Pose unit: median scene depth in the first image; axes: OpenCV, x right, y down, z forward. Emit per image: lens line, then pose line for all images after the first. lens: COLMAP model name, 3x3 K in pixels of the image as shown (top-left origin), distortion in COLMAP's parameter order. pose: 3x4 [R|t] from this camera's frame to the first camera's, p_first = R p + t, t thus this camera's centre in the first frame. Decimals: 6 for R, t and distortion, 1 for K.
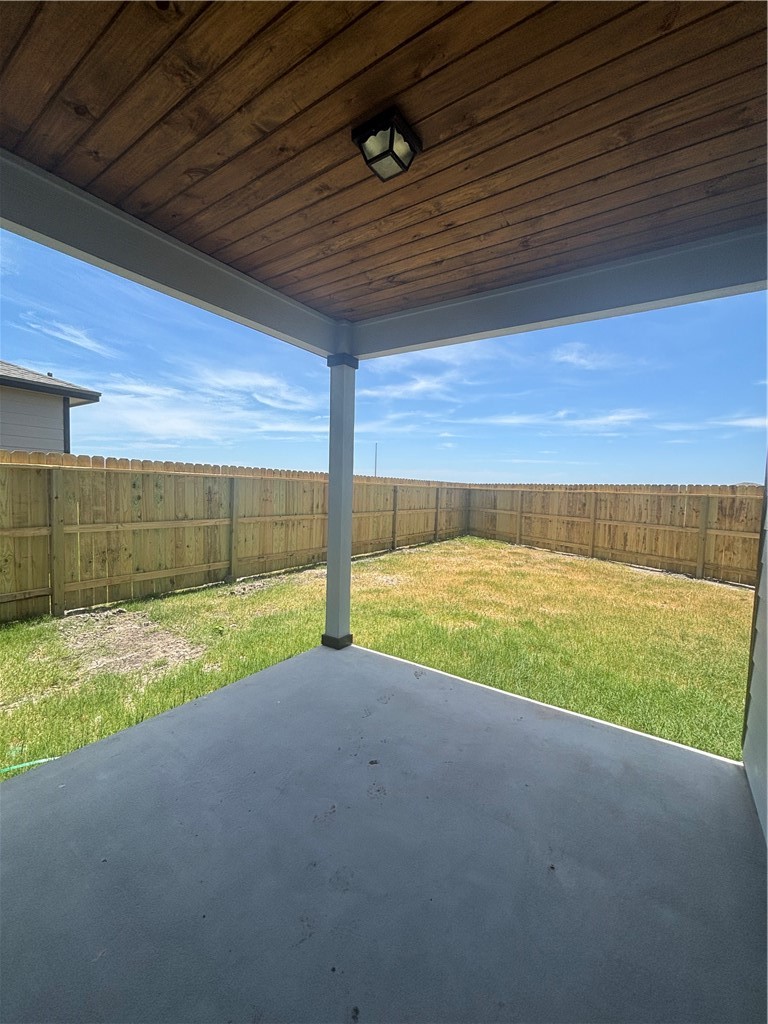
lens RADIAL K [[411.3, 0, 390.8], [0, 411.3, 515.1], [0, 0, 1]] dist [-0.002462, 0.001113]
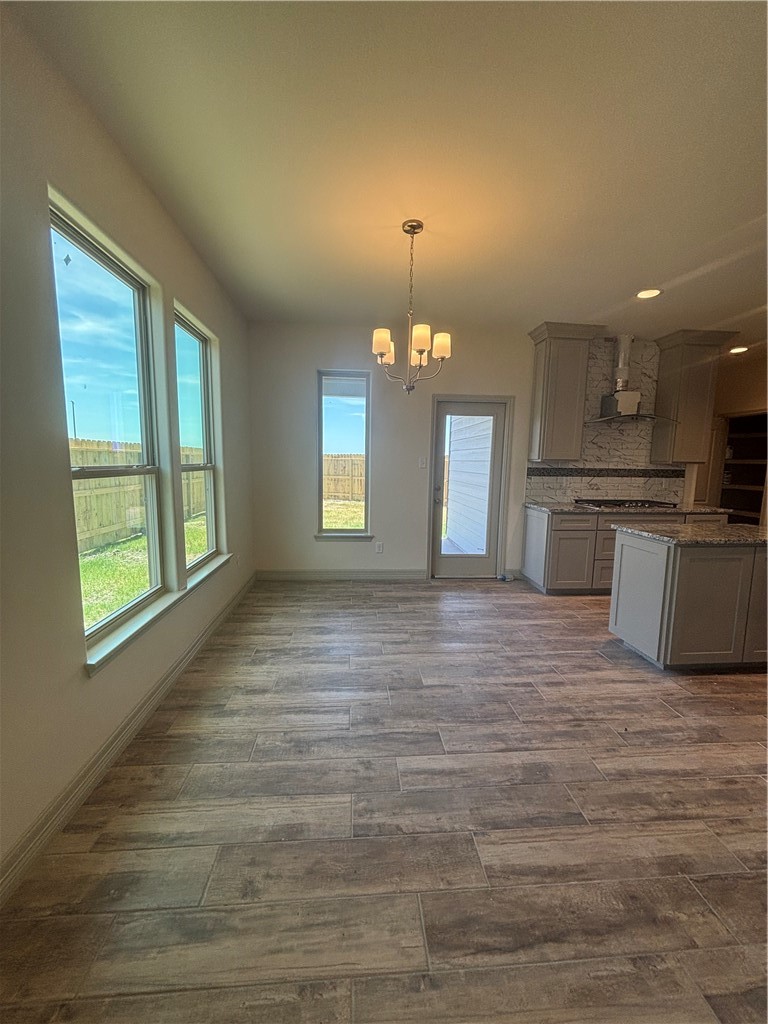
lens RADIAL K [[411.3, 0, 385.6], [0, 411.3, 513.2], [0, 0, 1]] dist [-0.002462, 0.001113]
pose [[0.781130, -0.095389, 0.617038, -0.369311], [0.048141, 0.994520, 0.092801, 0.009594], [-0.622509, -0.042784, 0.781442, -0.299091]]
